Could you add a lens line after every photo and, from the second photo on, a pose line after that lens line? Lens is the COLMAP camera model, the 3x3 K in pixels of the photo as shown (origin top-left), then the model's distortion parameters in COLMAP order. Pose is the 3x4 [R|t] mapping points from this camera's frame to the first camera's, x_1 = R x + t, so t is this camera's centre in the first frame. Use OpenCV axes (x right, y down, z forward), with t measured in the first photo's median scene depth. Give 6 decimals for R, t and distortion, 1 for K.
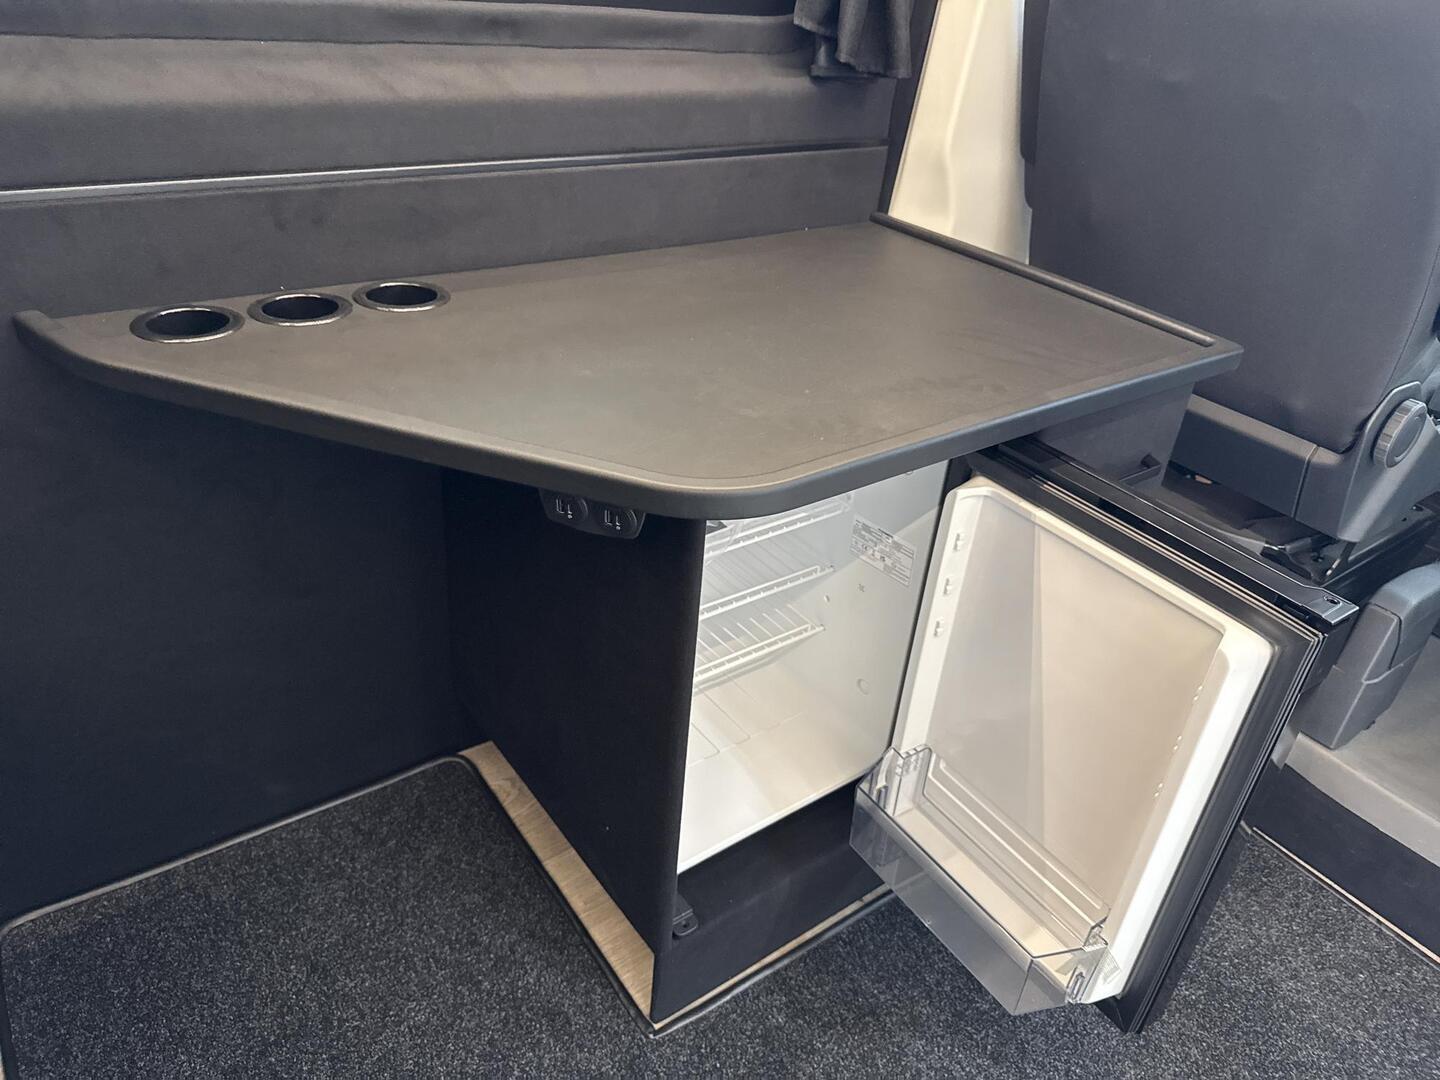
lens RADIAL K [[996.7, 0, 723.9], [0, 996.7, 547.9], [0, 0, 1]] dist [0.004565, -0.001424]
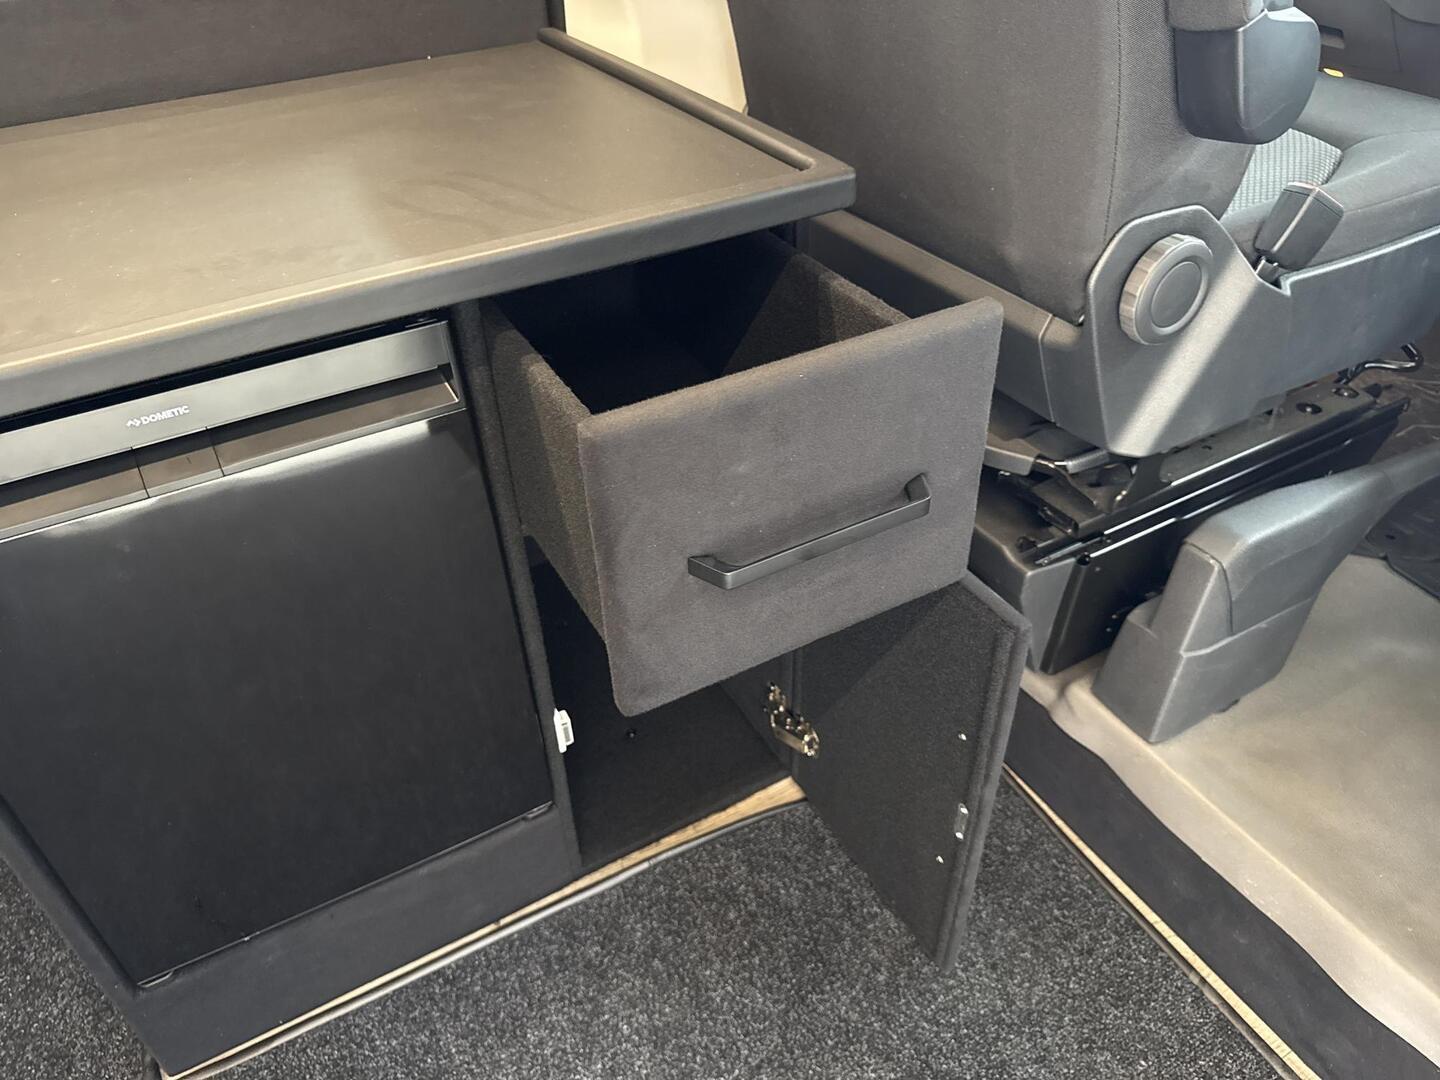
lens RADIAL K [[1009.7, 0, 720.0], [0, 1009.7, 540.0], [0, 0, 1]] dist [-0.001710, 0.000234]
pose [[0.985032, -0.014829, -0.171733, 0.456630], [0.031218, 0.995165, 0.093128, -0.021272], [0.169521, -0.097096, 0.980732, 0.267697]]
